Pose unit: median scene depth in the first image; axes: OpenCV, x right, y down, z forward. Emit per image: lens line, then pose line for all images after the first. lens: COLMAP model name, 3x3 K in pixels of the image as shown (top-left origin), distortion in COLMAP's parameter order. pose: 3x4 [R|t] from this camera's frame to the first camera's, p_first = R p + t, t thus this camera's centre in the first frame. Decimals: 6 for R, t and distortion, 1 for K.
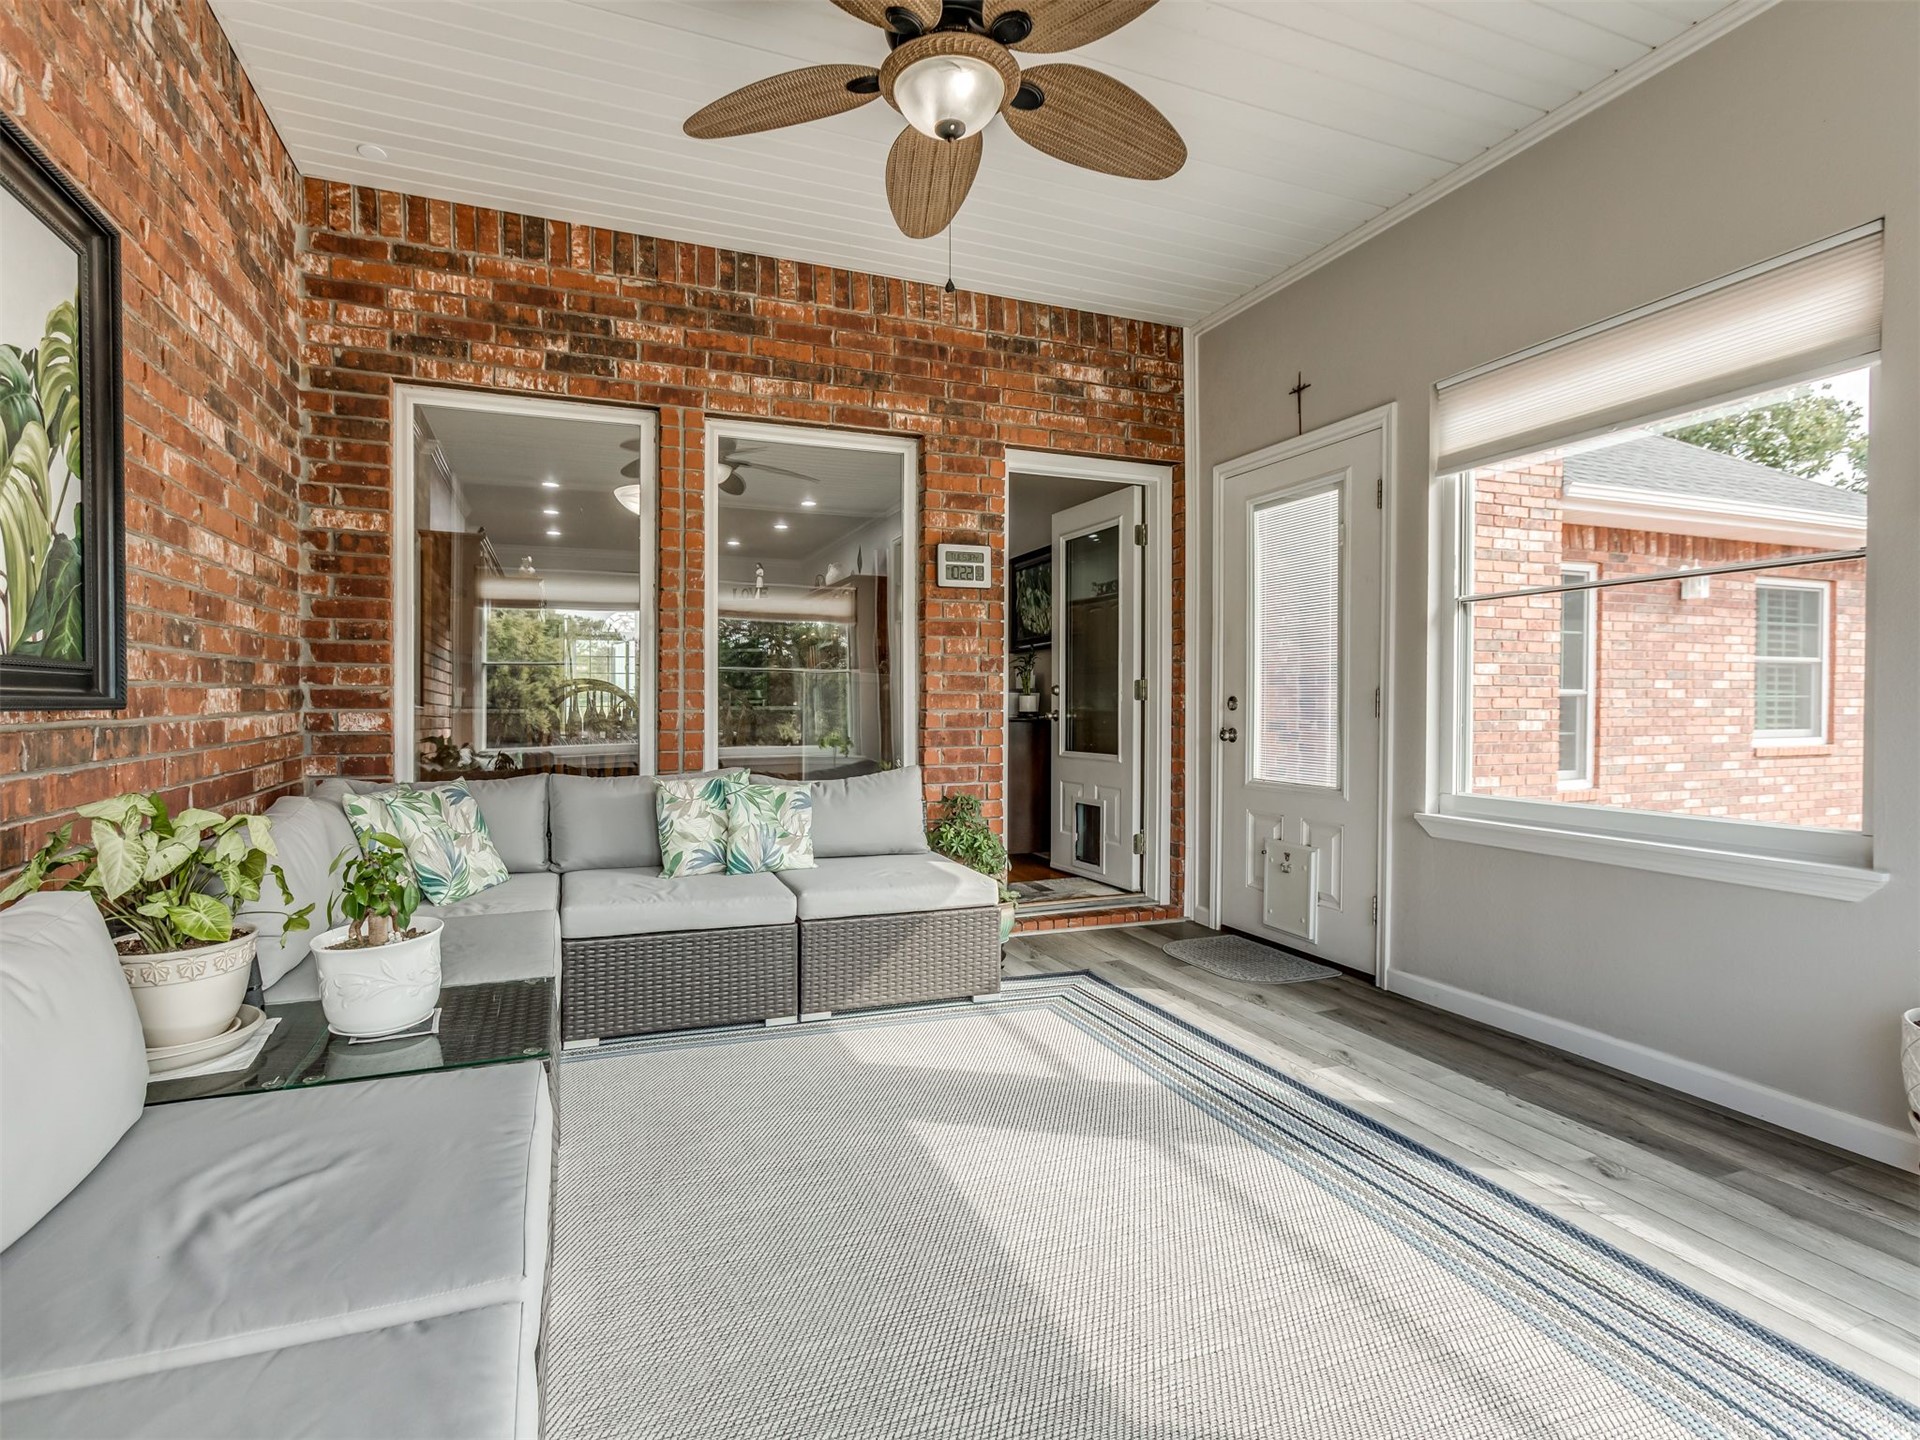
lens RADIAL K [[973.0, 0, 903.1], [0, 973.0, 715.6], [0, 0, 1]] dist [-0.005289, 0.006844]
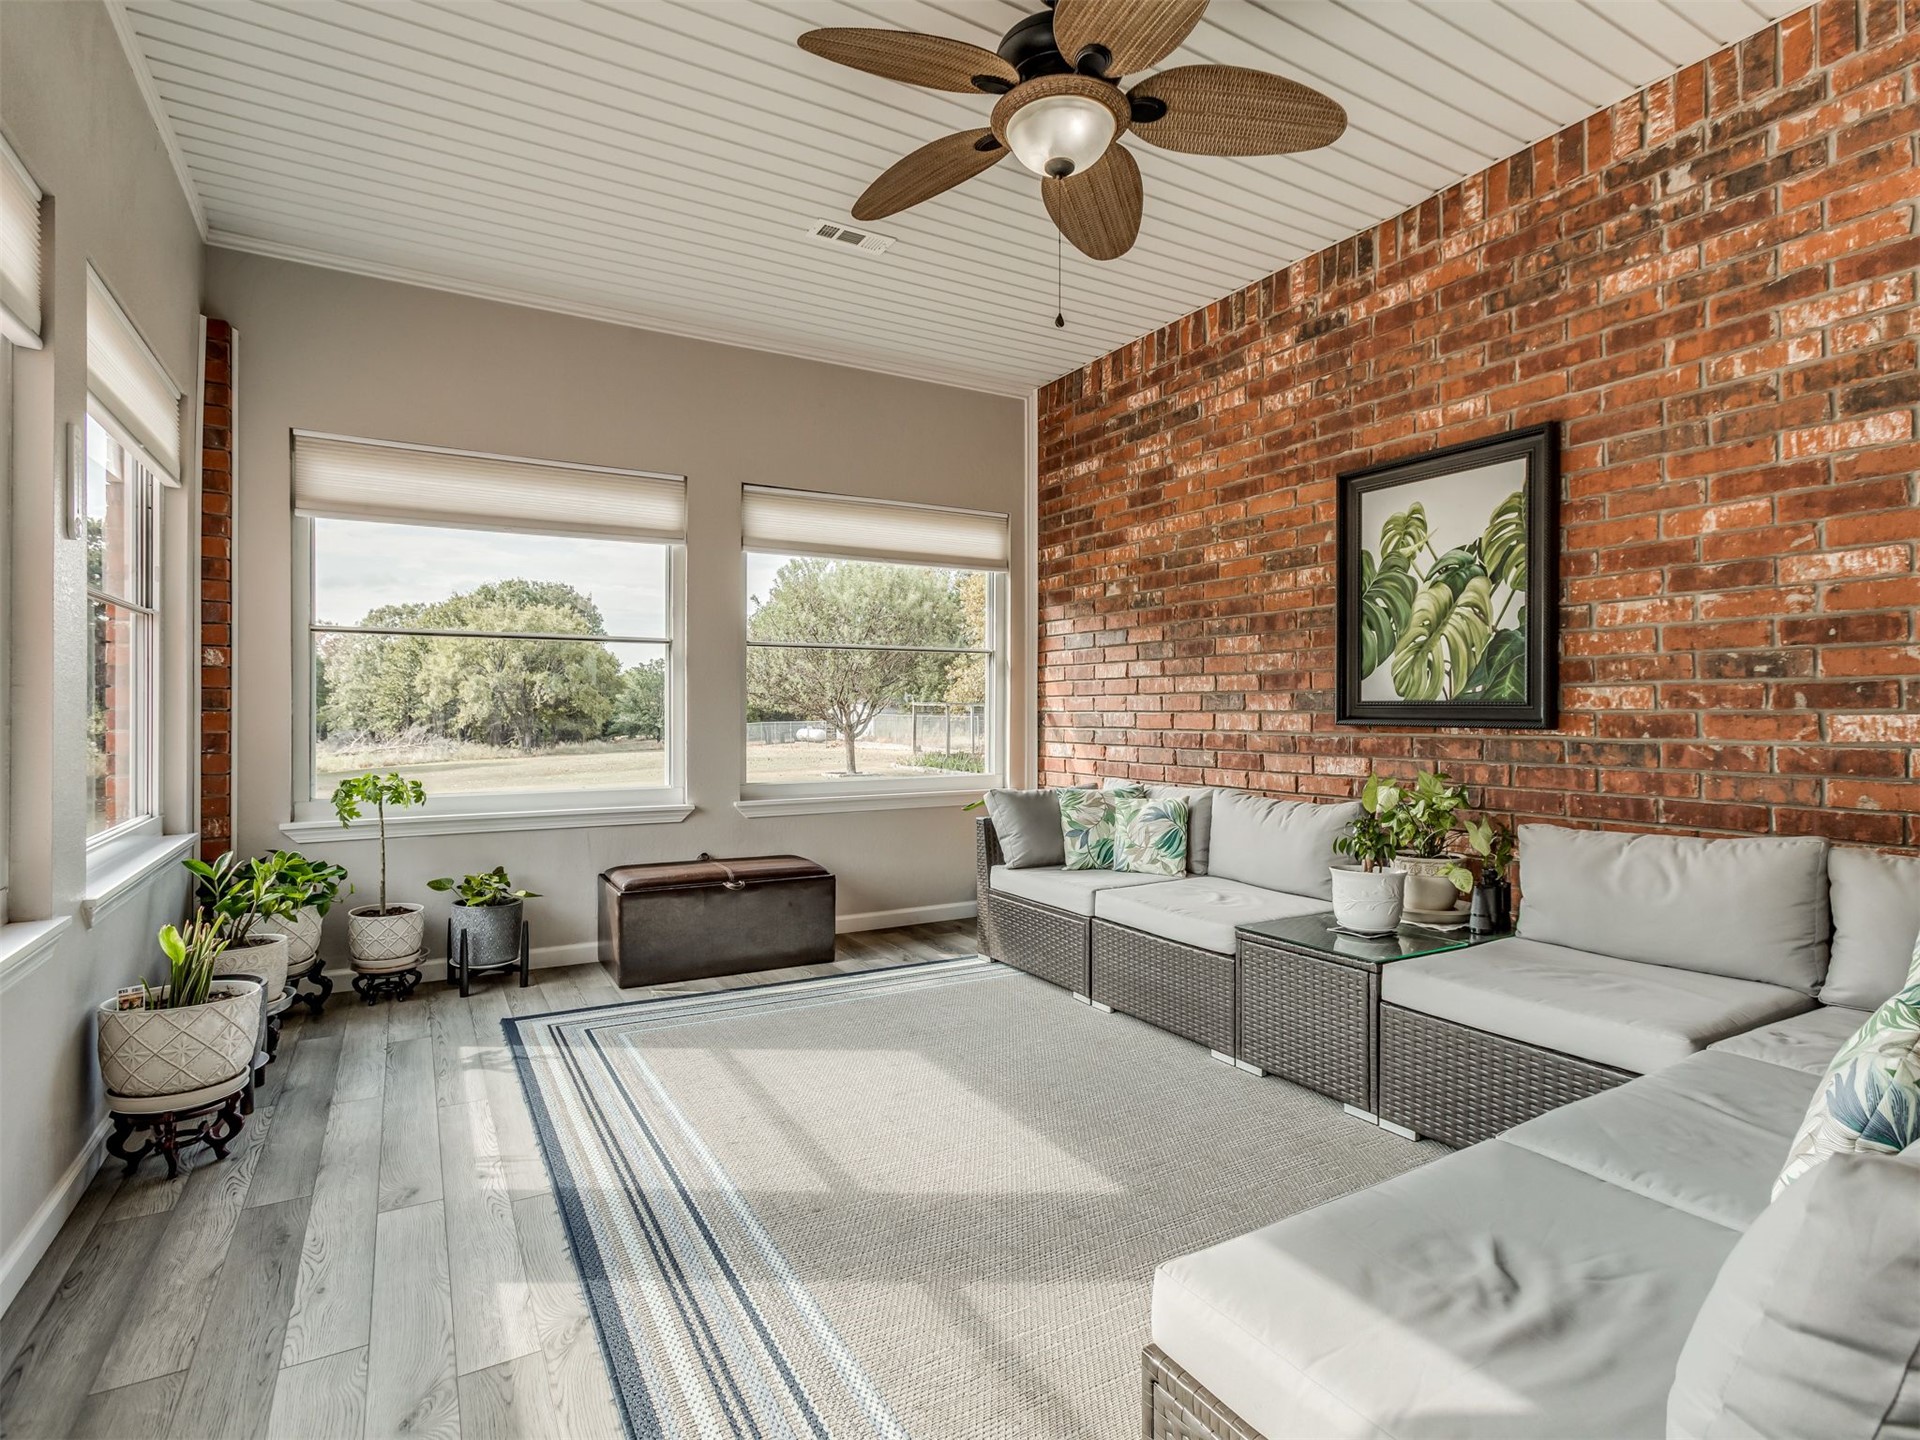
lens RADIAL K [[973.0, 0, 903.1], [0, 973.0, 715.6], [0, 0, 1]] dist [-0.005289, 0.006844]
pose [[-0.990997, -0.003203, -0.133846, 0.370858], [-0.005822, 0.999799, 0.019180, -0.046968], [0.133758, 0.019787, -0.990816, 2.137456]]
